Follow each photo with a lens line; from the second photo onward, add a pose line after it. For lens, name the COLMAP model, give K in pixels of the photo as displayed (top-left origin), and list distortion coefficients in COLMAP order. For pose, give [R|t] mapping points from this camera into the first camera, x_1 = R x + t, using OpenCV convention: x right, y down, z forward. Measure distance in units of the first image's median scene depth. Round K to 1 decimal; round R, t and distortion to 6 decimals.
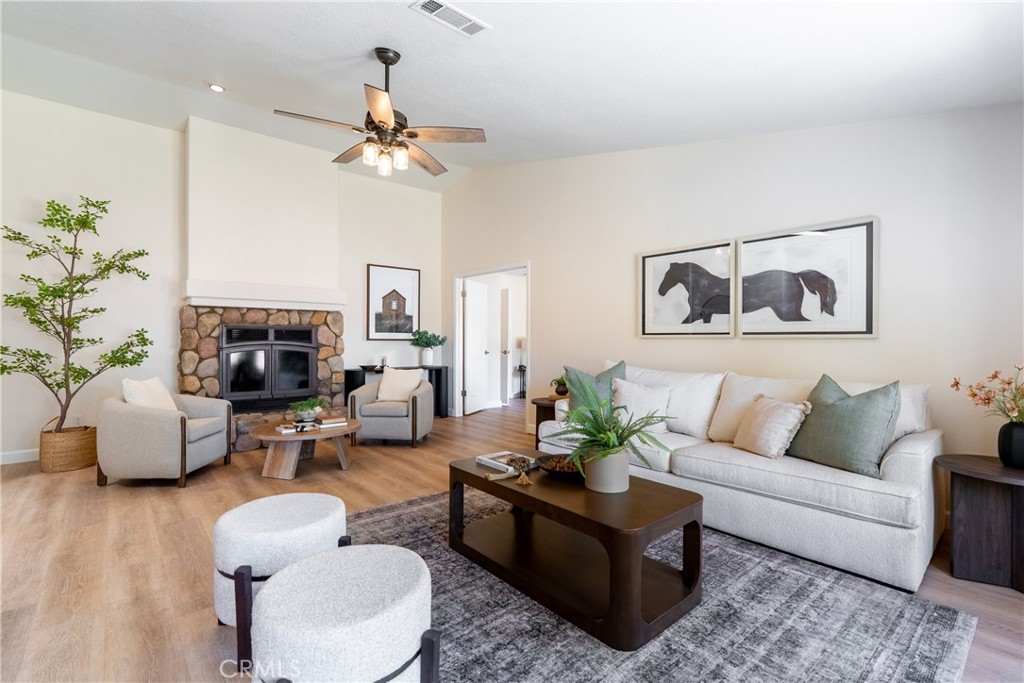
lens RADIAL K [[471.2, 0, 517.0], [0, 471.2, 332.1], [0, 0, 1]] dist [-0.000513, 0.000442]
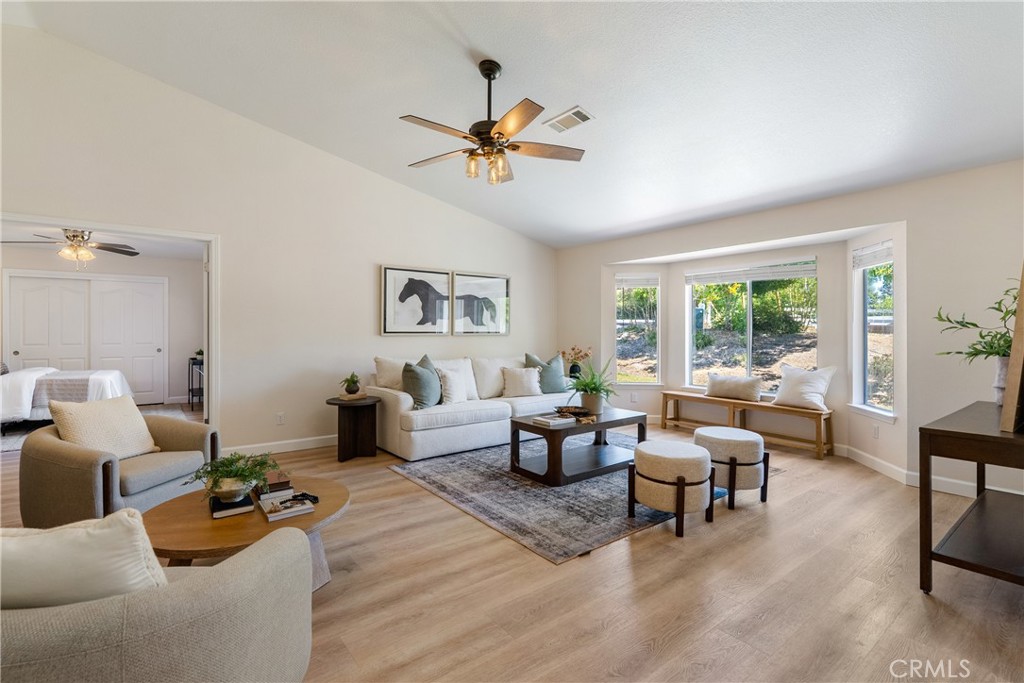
lens RADIAL K [[459.0, 0, 512.3], [0, 459.0, 331.1], [0, 0, 1]] dist [-0.000107, 0.000087]
pose [[0.063147, -0.006803, 0.997981, -1.057189], [-0.012678, 0.999891, 0.007618, -0.015305], [-0.997924, -0.013134, 0.063054, 0.733366]]
